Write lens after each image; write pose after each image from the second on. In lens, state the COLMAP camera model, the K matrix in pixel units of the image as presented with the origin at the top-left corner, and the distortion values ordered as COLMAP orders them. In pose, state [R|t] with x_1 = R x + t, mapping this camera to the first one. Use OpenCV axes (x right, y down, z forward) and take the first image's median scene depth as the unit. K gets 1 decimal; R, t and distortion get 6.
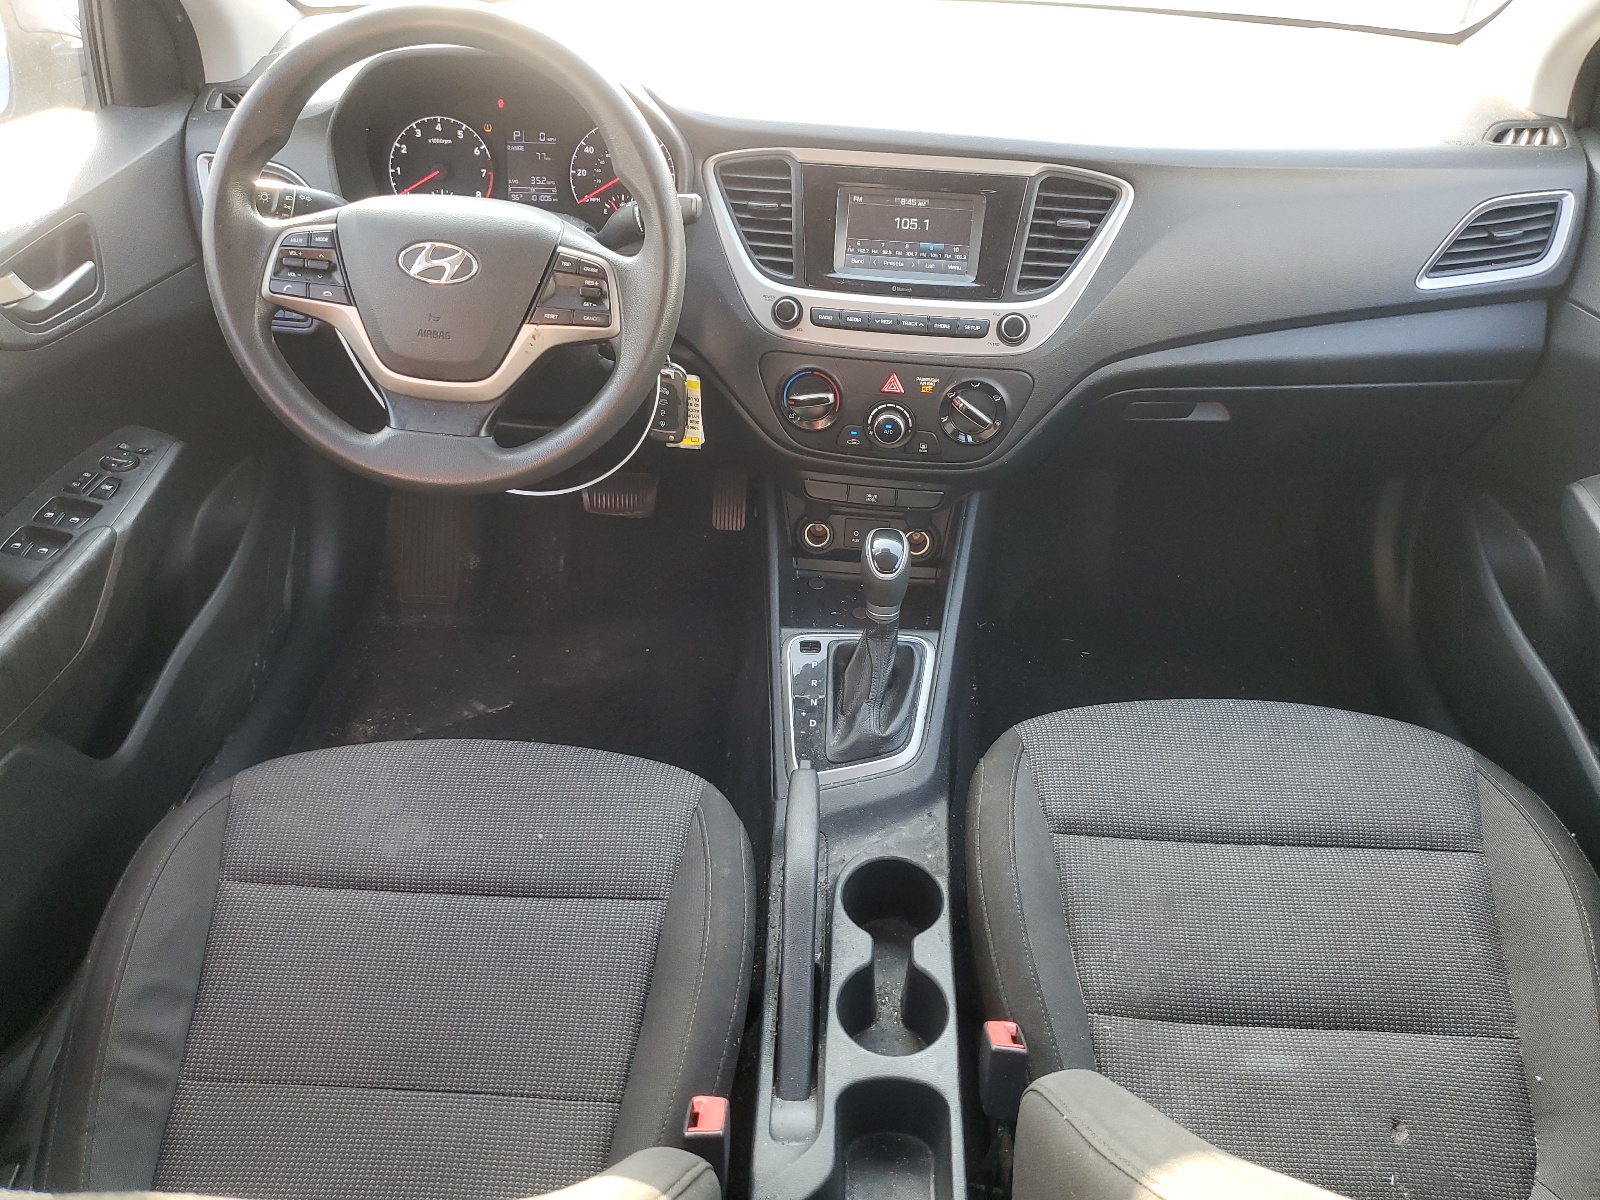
lens RADIAL K [[1209.8, 0, 795.7], [0, 1209.8, 601.1], [0, 0, 1]] dist [-0.001246, -0.001054]
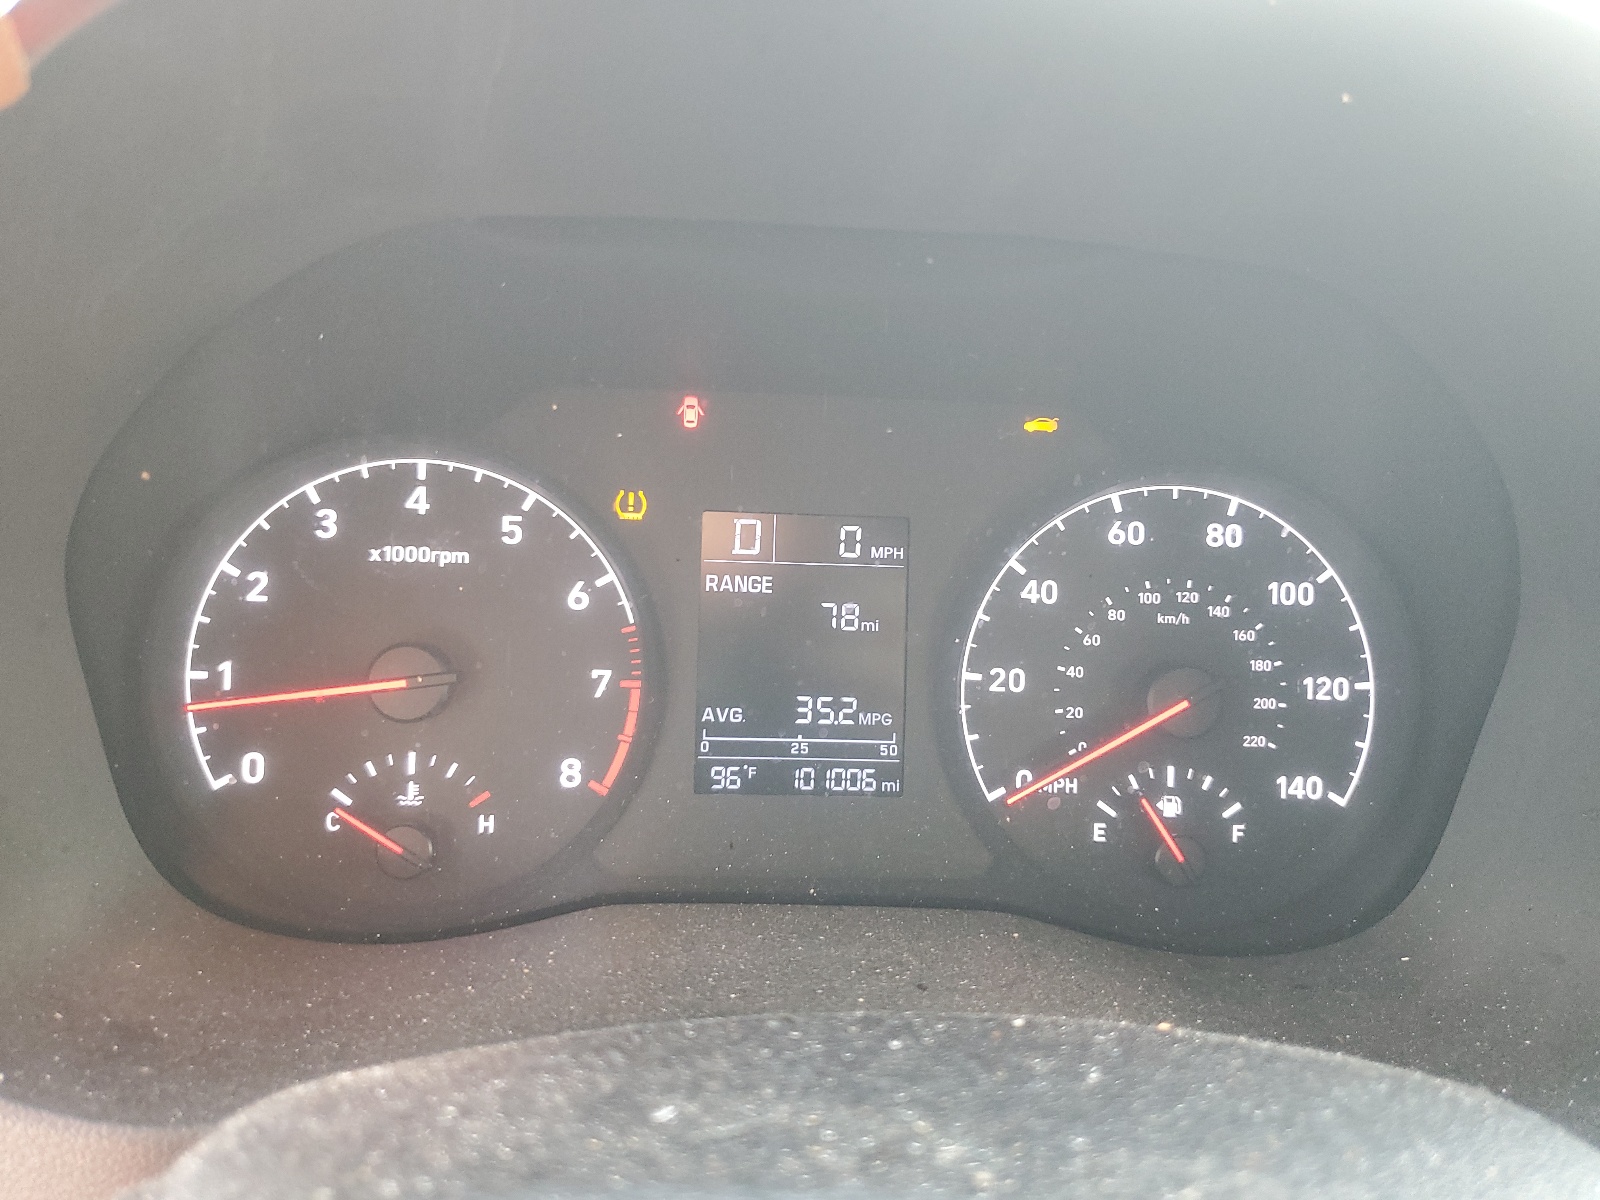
lens RADIAL K [[1209.8, 0, 803.0], [0, 1209.8, 601.3], [0, 0, 1]] dist [-0.001246, -0.001054]
pose [[0.995345, 0.001298, 0.096367, -0.242512], [0.025542, 0.960602, -0.276751, -0.304405], [-0.092930, 0.277924, 0.956097, 0.769663]]
